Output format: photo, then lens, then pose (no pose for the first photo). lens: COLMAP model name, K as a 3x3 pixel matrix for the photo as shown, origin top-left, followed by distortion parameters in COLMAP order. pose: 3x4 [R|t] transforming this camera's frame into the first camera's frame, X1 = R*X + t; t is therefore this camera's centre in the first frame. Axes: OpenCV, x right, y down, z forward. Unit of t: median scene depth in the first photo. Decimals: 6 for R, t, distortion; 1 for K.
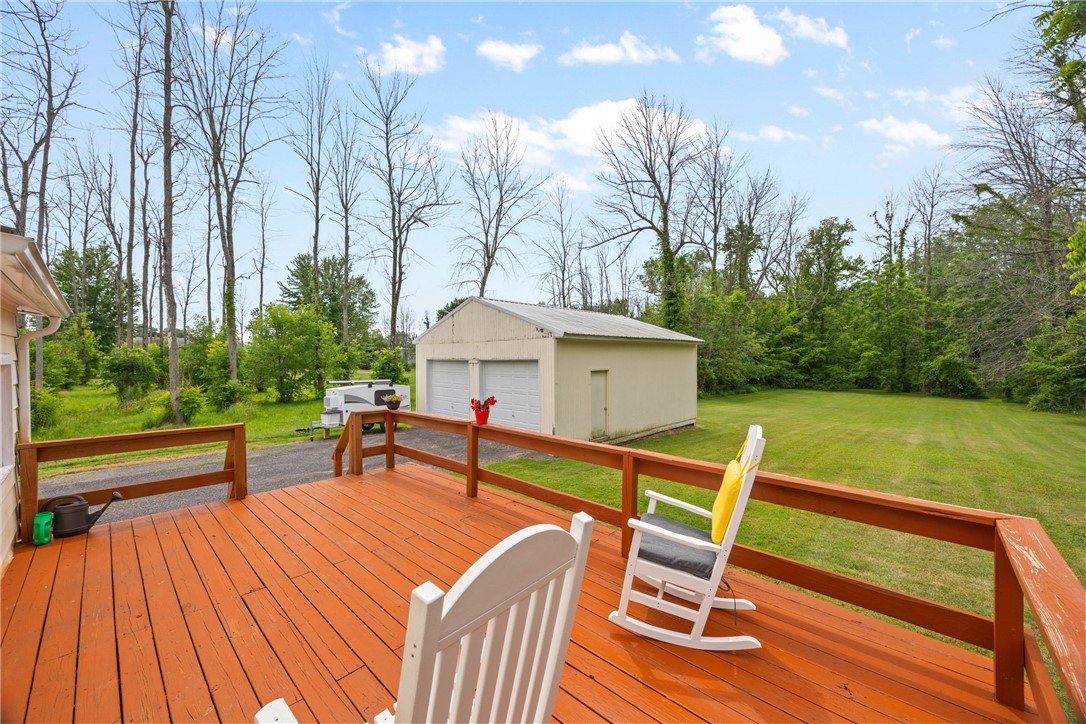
lens RADIAL K [[416.8, 0, 548.7], [0, 416.8, 363.1], [0, 0, 1]] dist [-0.002268, -0.000103]
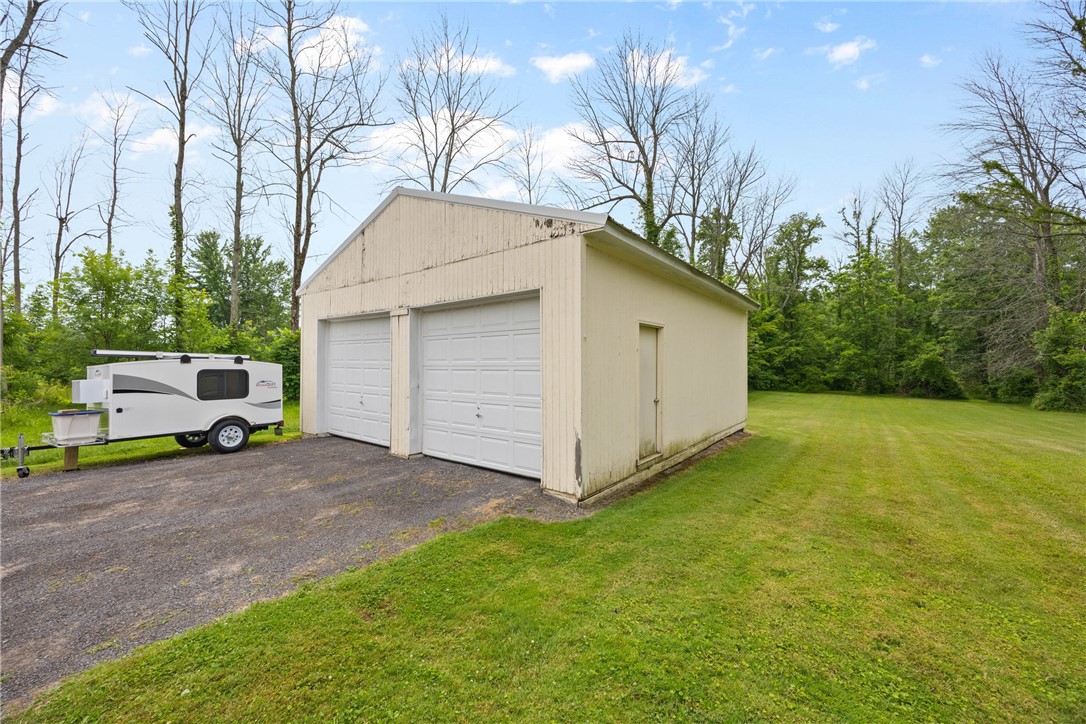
lens RADIAL K [[416.8, 0, 548.7], [0, 416.8, 363.1], [0, 0, 1]] dist [-0.002268, -0.000103]
pose [[0.992443, 0.007187, 0.122497, -0.024598], [-0.005082, 0.999834, -0.017491, 0.027699], [-0.122602, 0.016736, 0.992315, 0.191906]]
